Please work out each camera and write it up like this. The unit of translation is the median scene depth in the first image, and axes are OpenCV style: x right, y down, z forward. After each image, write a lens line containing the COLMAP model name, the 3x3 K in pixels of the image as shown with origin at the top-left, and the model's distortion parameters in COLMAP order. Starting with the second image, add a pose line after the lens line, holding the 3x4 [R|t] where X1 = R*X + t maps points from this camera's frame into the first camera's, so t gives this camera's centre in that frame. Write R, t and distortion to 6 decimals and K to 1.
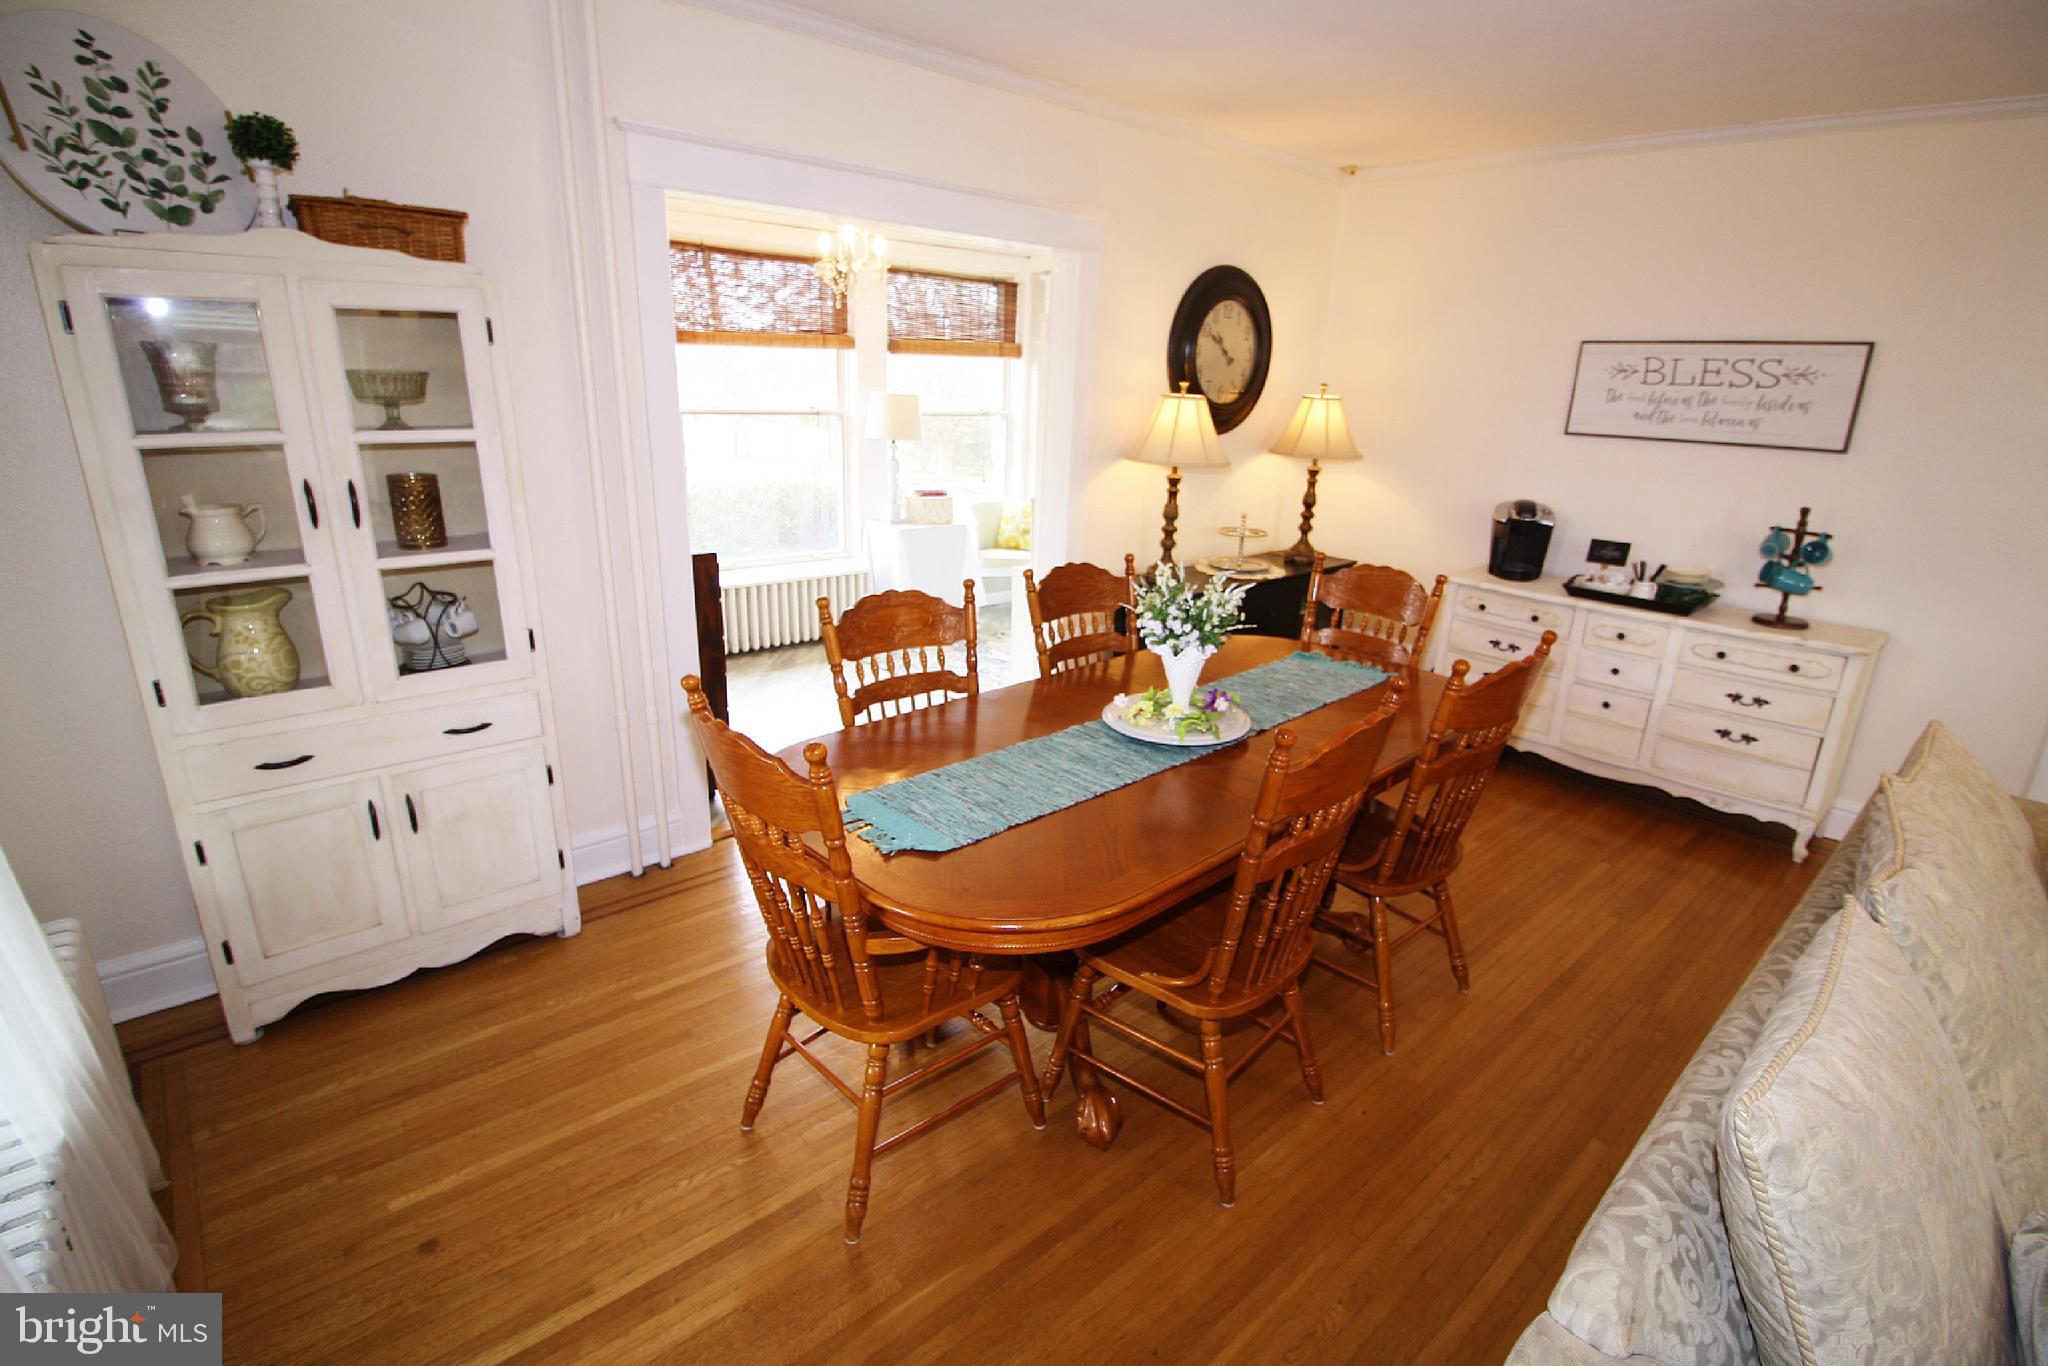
lens RADIAL K [[962.2, 0, 1036.6], [0, 962.2, 675.5], [0, 0, 1]] dist [-0.000896, -0.010692]
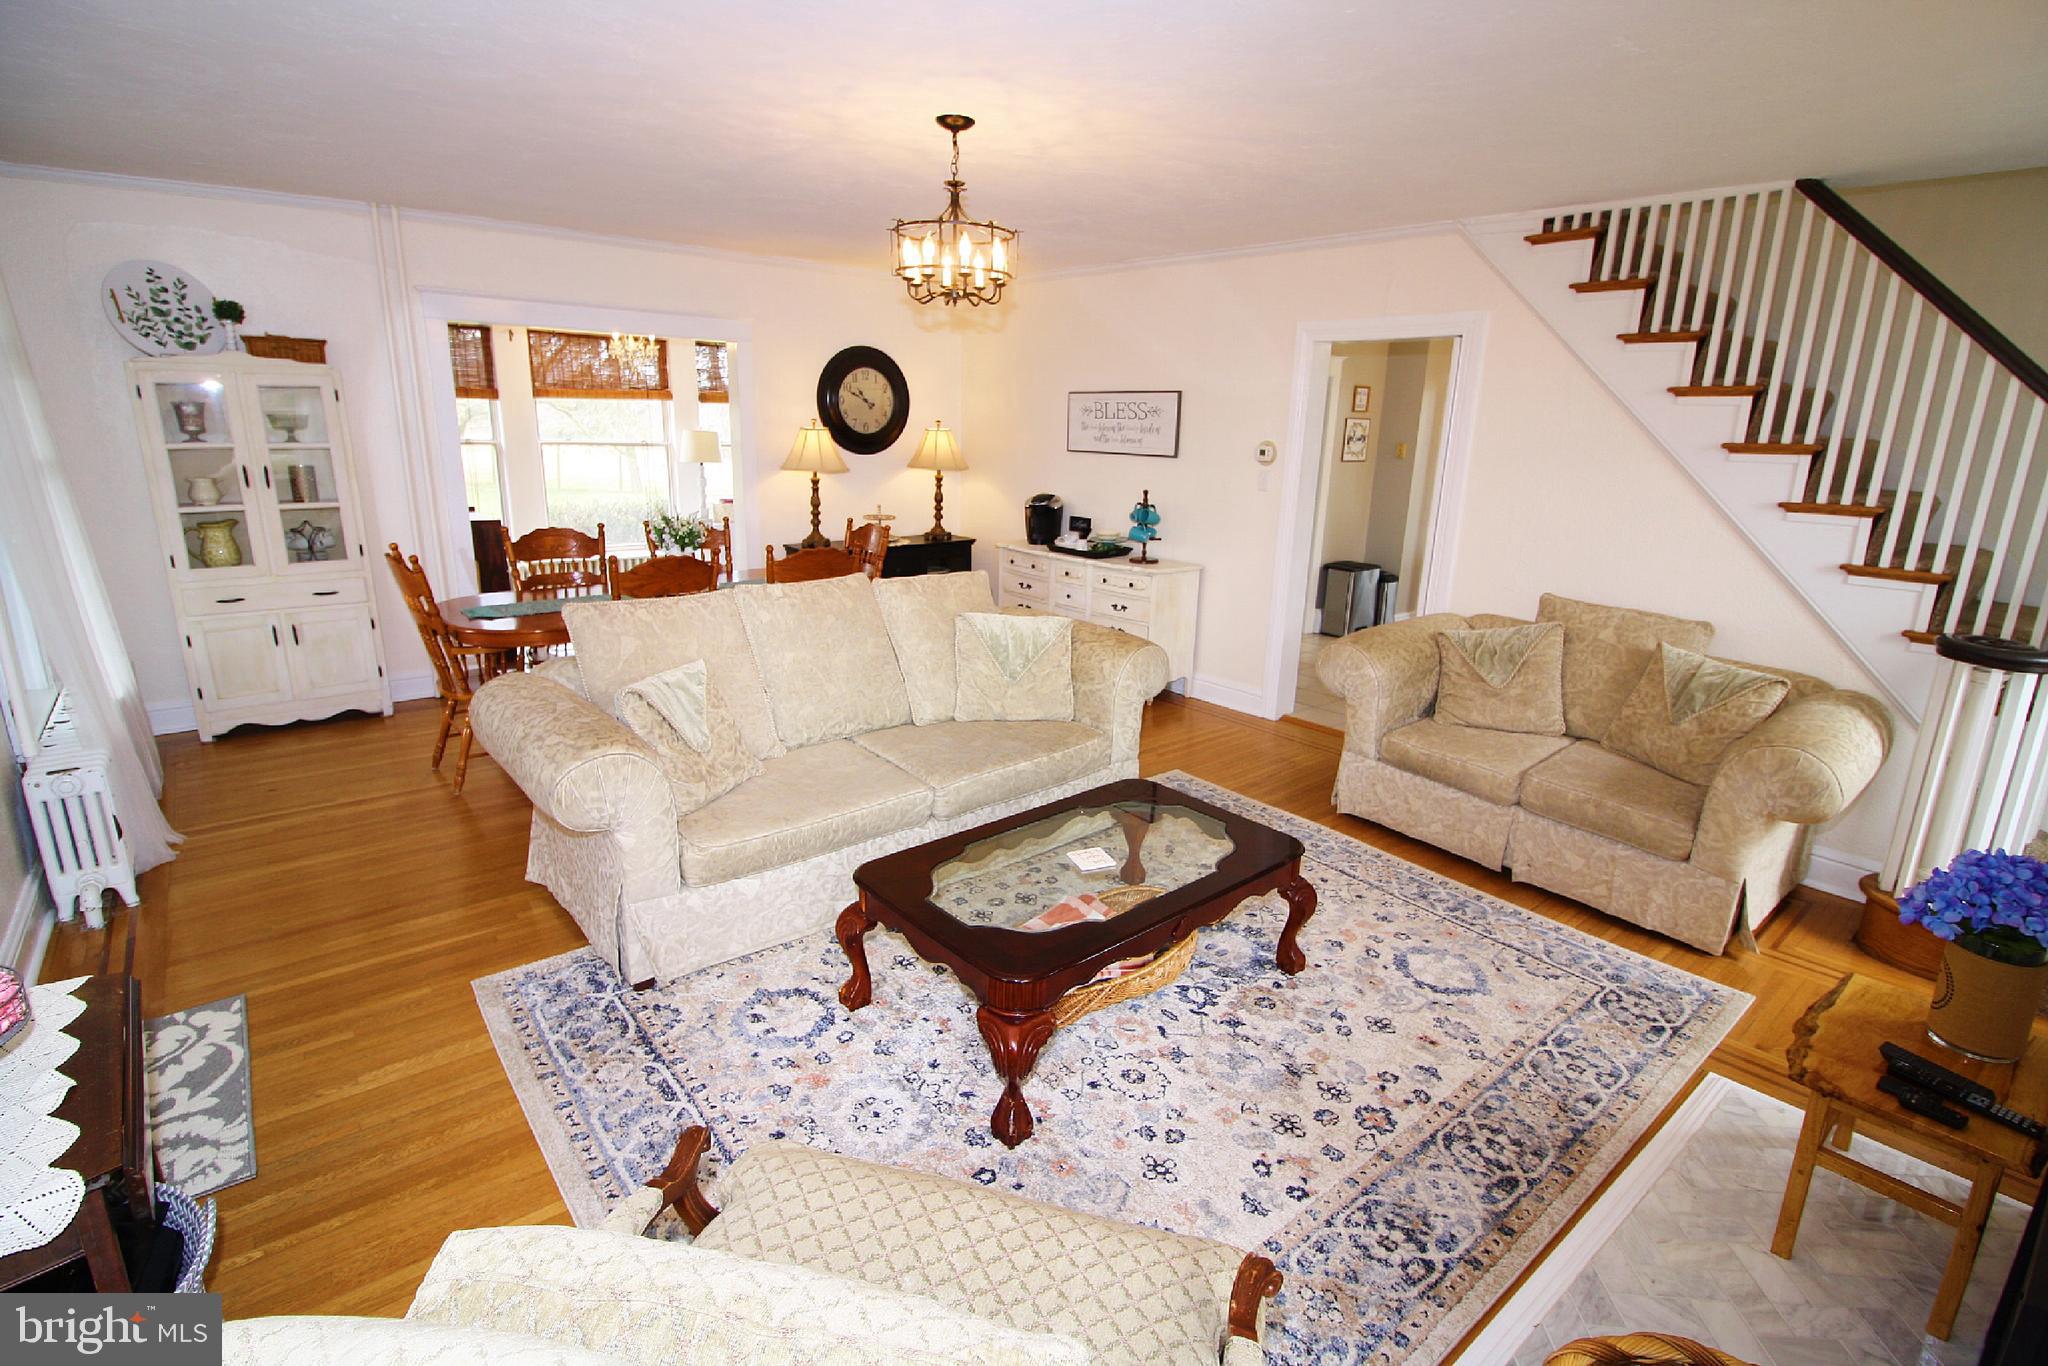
lens RADIAL K [[962.2, 0, 1036.9], [0, 962.2, 673.4], [0, 0, 1]] dist [-0.000896, -0.010692]
pose [[0.999557, 0.001749, -0.029718, 0.945956], [-0.003102, 0.998958, -0.045529, 0.311302], [0.029608, 0.045601, 0.998521, -0.935235]]
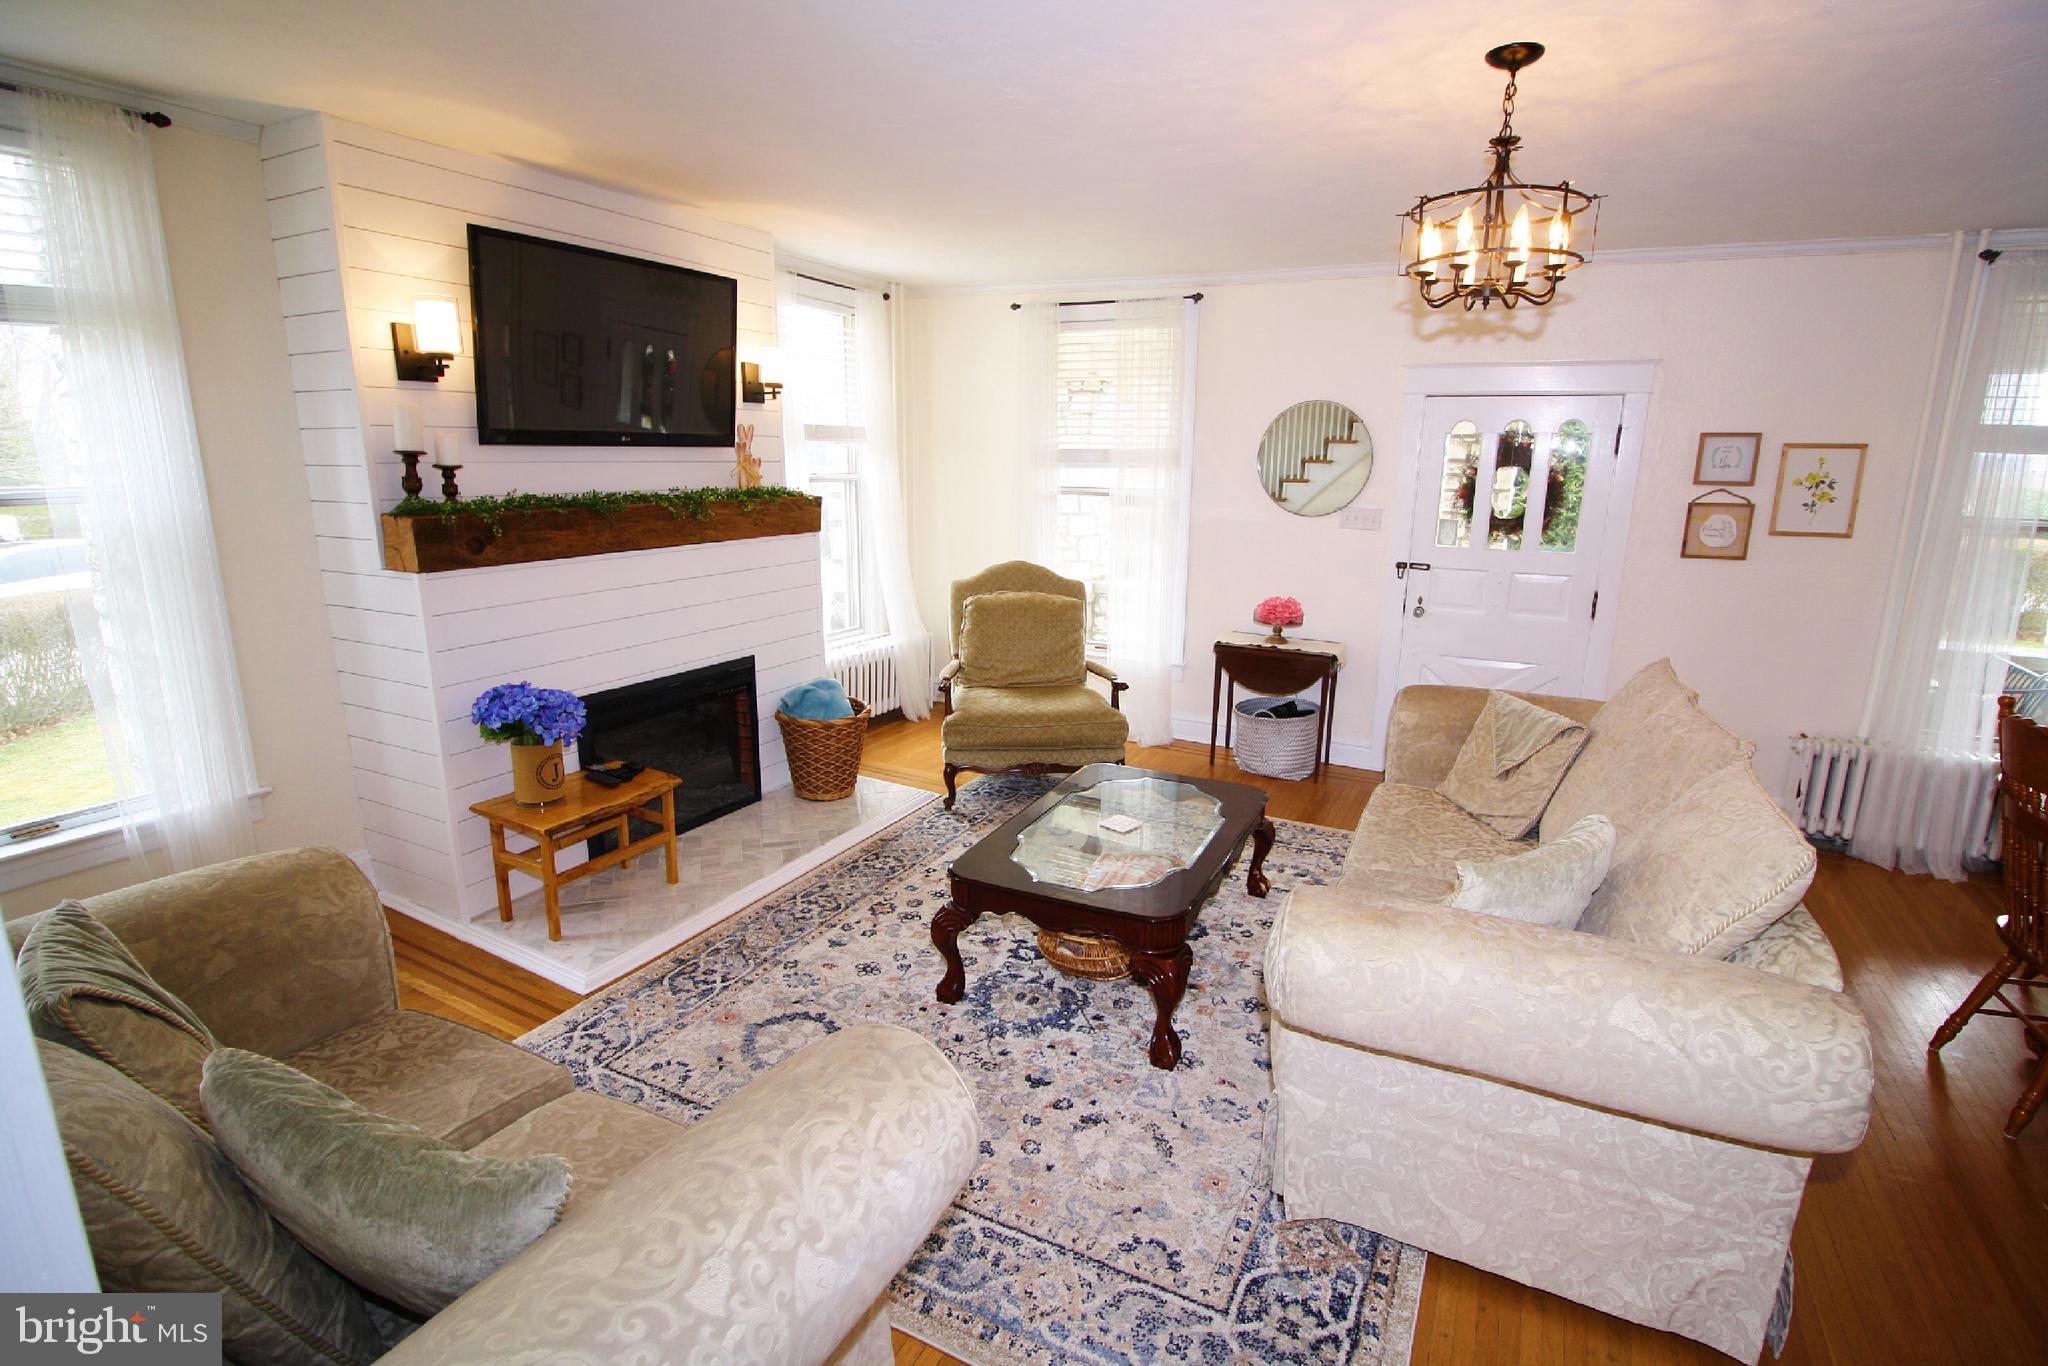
lens RADIAL K [[962.2, 0, 1038.9], [0, 962.2, 678.8], [0, 0, 1]] dist [-0.000896, -0.010692]
pose [[-0.929012, 0.032783, -0.368594, 1.568163], [-0.157748, 0.865945, 0.474610, -0.311444], [0.334741, 0.499063, -0.799302, 1.142217]]
